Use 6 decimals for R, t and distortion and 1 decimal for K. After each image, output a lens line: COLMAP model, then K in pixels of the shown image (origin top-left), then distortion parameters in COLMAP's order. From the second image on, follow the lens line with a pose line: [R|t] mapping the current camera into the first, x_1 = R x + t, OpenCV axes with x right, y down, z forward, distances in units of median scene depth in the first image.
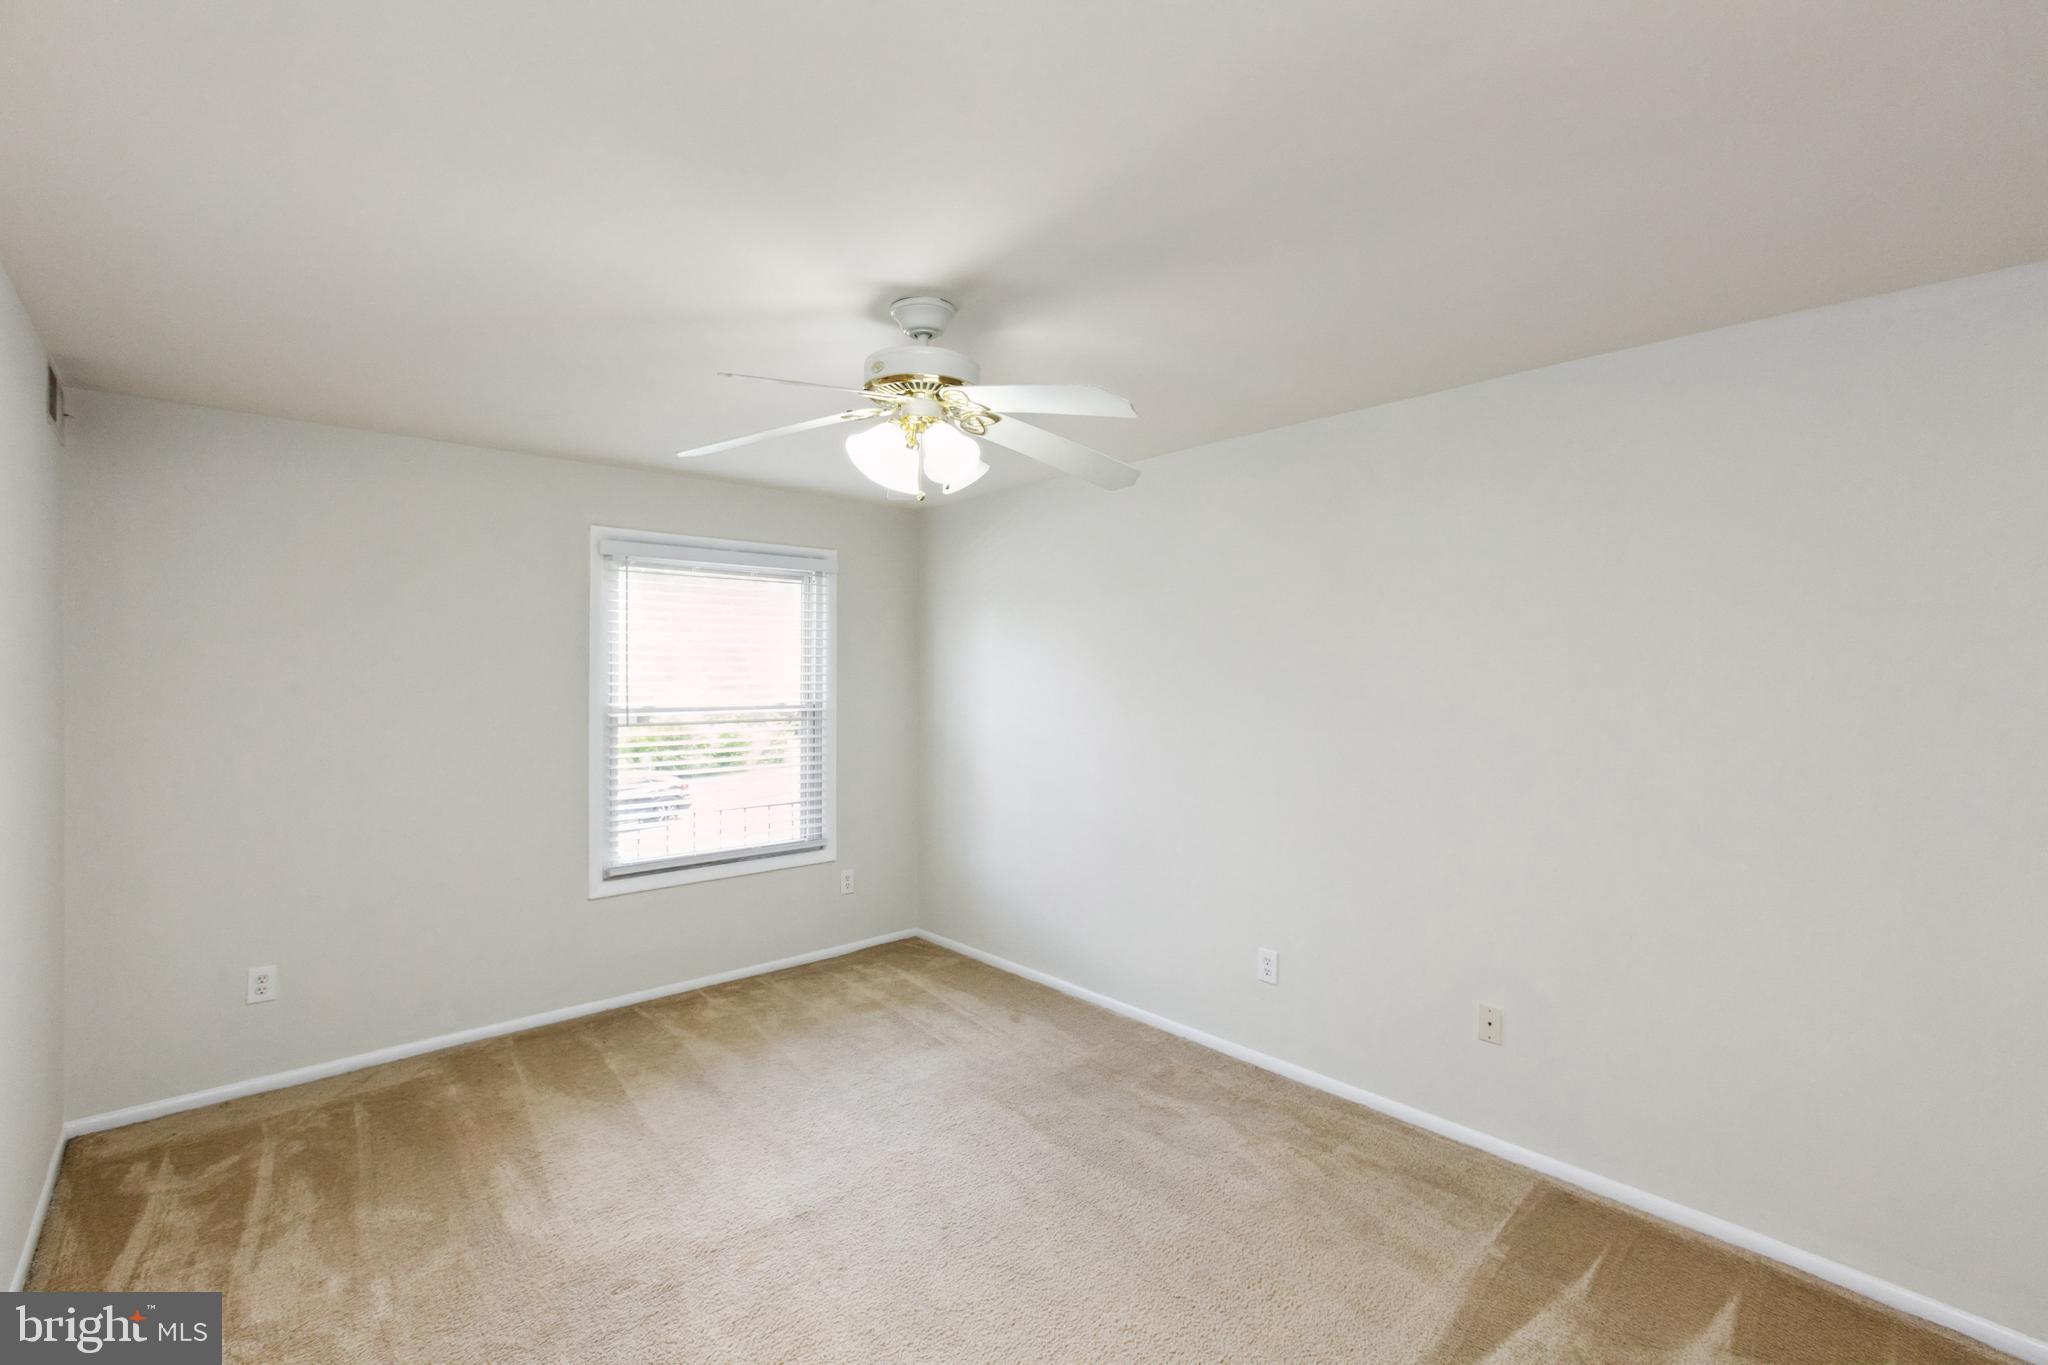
lens RADIAL K [[905.5, 0, 1033.9], [0, 905.5, 684.8], [0, 0, 1]] dist [0.000702, 0.000061]
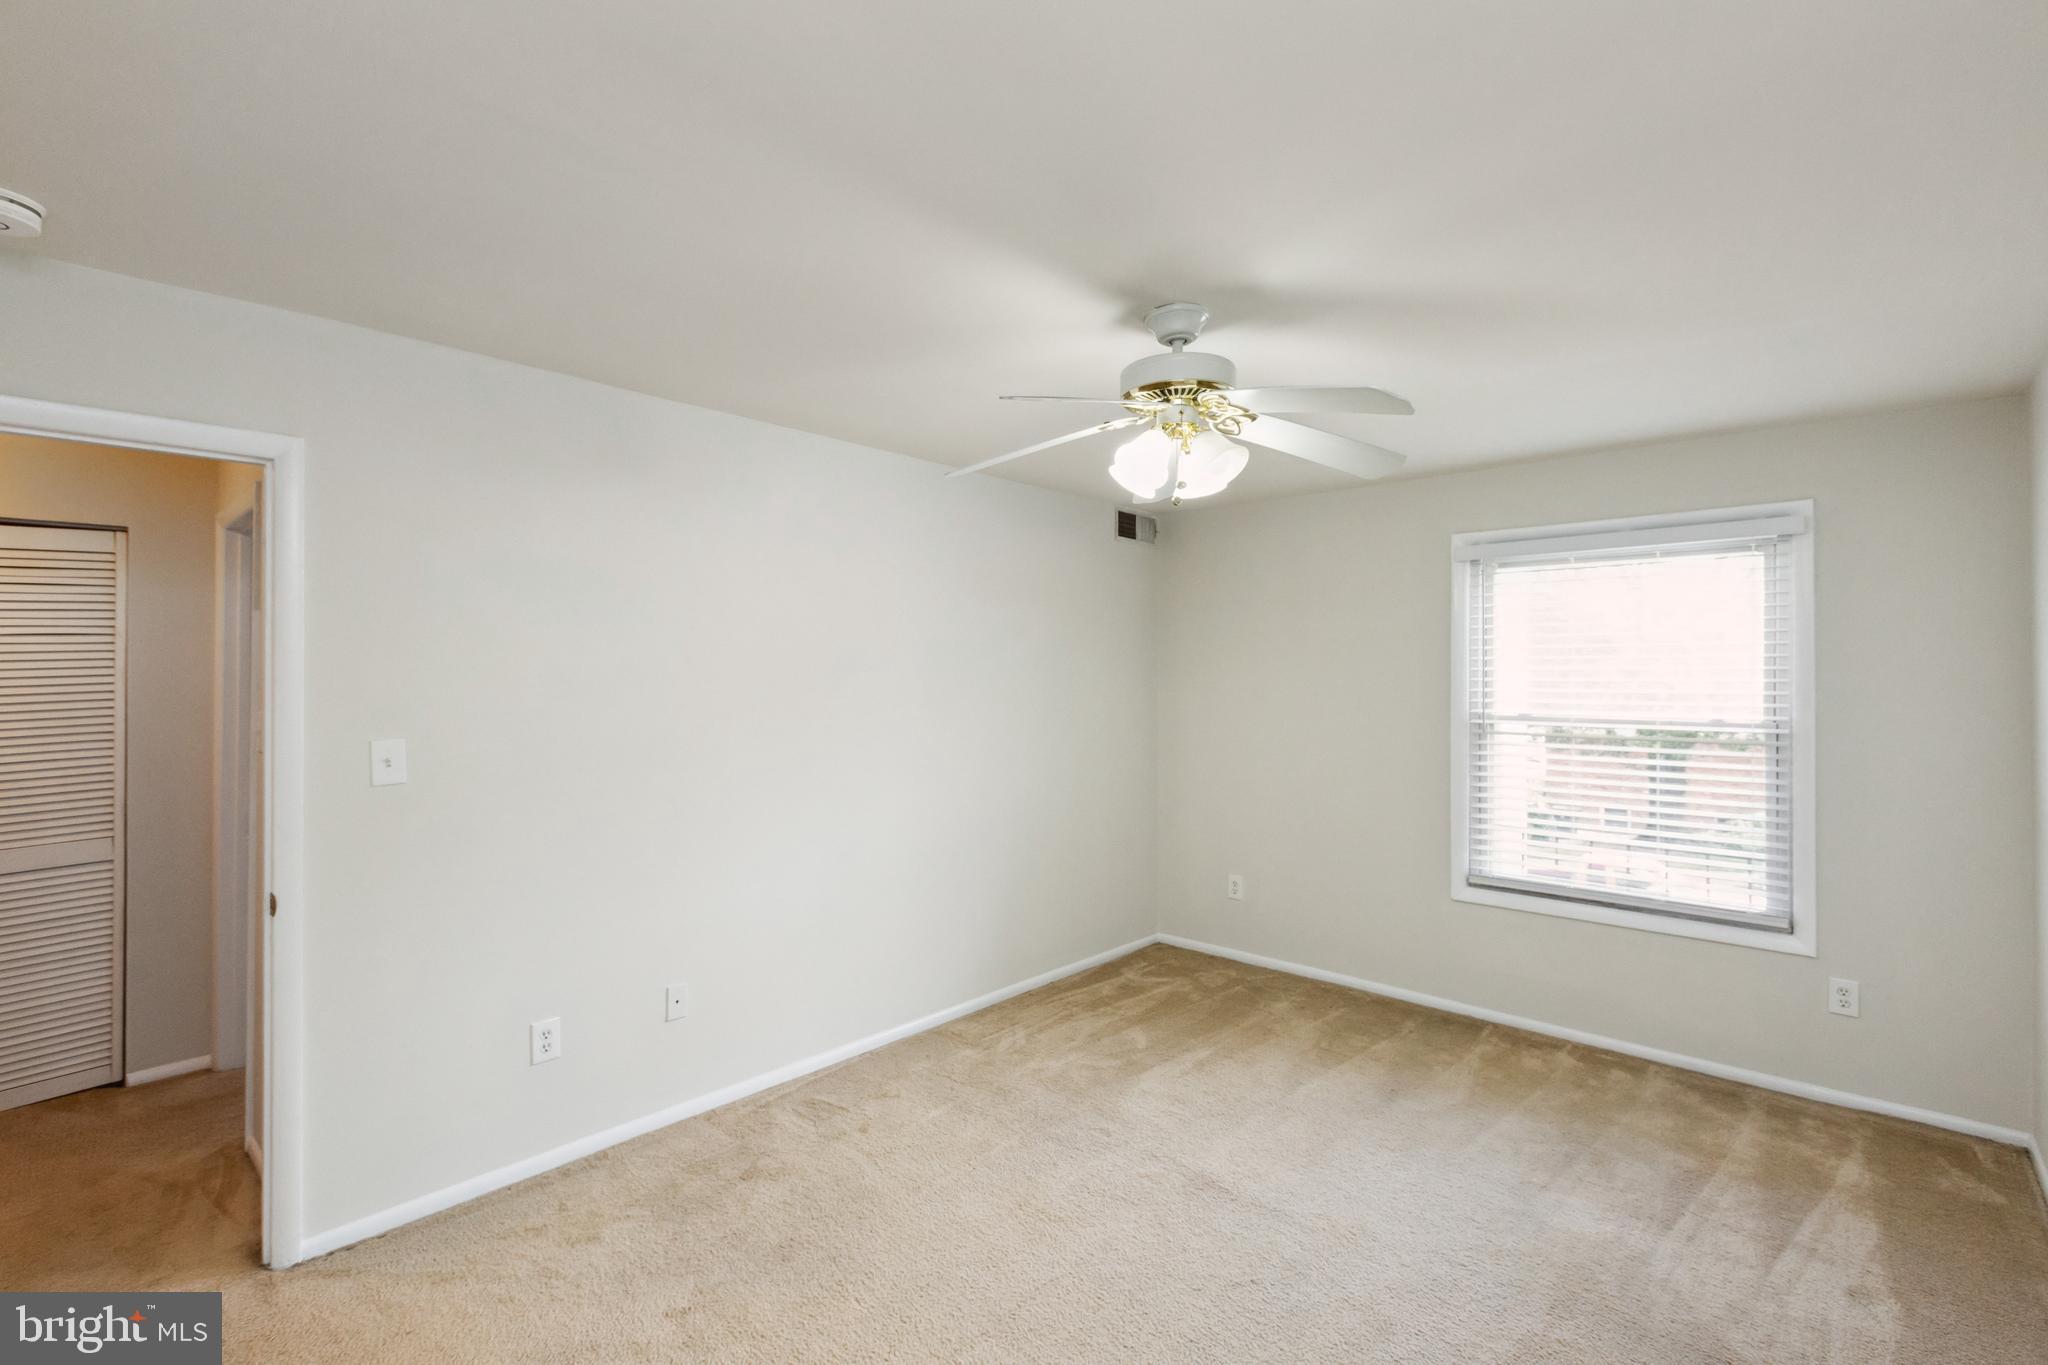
lens RADIAL K [[897.1, 0, 1024.5], [0, 897.1, 689.8], [0, 0, 1]] dist [0.000338, 0.000087]
pose [[0.095152, 0.007004, -0.995438, 0.469337], [-0.024085, 0.999699, 0.004731, 0.006836], [0.995171, 0.023525, 0.095292, 0.416631]]
